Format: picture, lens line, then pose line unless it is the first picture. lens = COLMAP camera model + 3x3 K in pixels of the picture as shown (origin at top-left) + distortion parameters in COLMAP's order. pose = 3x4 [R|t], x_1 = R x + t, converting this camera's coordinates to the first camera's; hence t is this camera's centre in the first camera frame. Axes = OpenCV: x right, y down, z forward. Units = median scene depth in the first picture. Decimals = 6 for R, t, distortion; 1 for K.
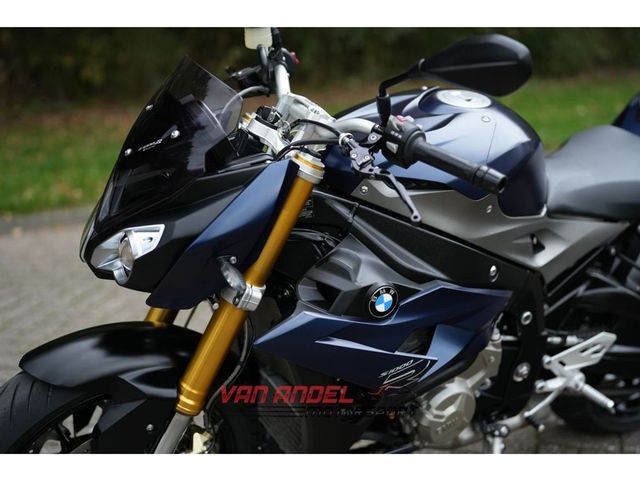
lens RADIAL K [[881.6, 0, 326.1], [0, 881.6, 241.6], [0, 0, 1]] dist [0.045322, 0.000000]
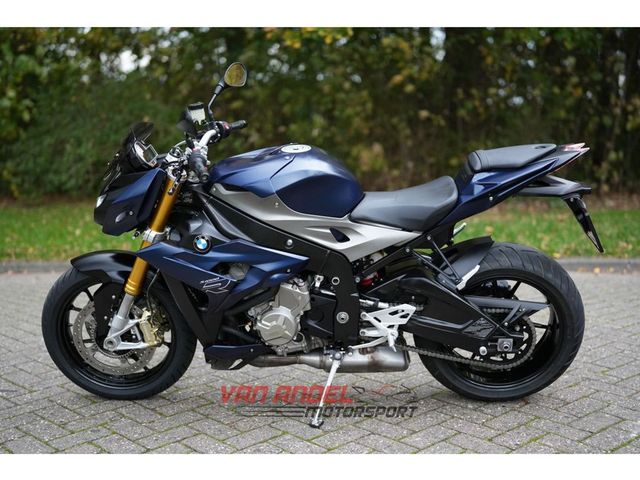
lens RADIAL K [[881.6, 0, 317.3], [0, 881.6, 244.8], [0, 0, 1]] dist [0.045322, 0.000000]
pose [[0.838364, 0.073614, -0.540118, 1.296615], [-0.137130, 0.987456, -0.078268, 0.182921], [0.527581, 0.139683, 0.837942, -0.500753]]
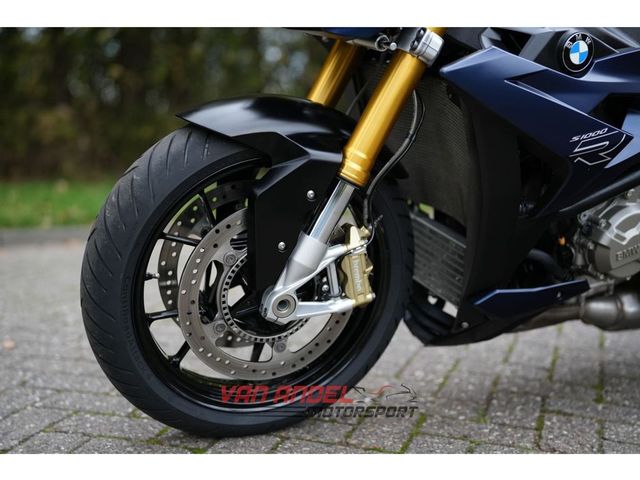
lens RADIAL K [[881.6, 0, 317.6], [0, 881.6, 238.8], [0, 0, 1]] dist [0.045322, 0.000000]
pose [[0.997546, 0.022233, -0.066385, -0.129405], [-0.031493, 0.989382, -0.141883, 0.376063], [0.062526, 0.143625, 0.987655, 0.117039]]
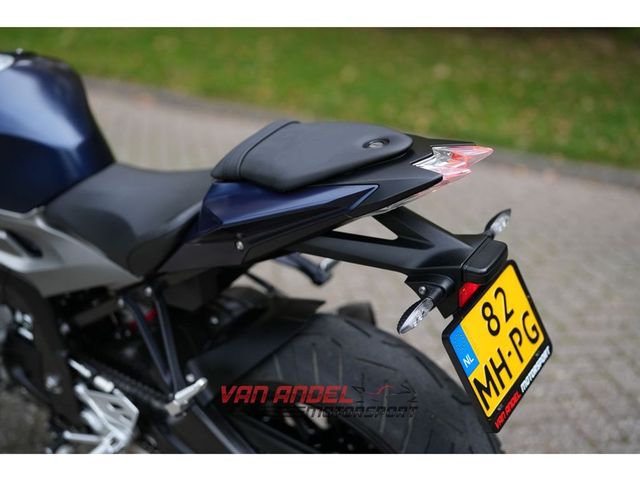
lens RADIAL K [[881.6, 0, 322.1], [0, 881.6, 238.4], [0, 0, 1]] dist [0.045322, 0.000000]
pose [[0.417299, 0.323848, -0.849108, 1.305570], [-0.267315, 0.936755, 0.225903, -0.334837], [0.868564, 0.132711, 0.477476, 0.970526]]
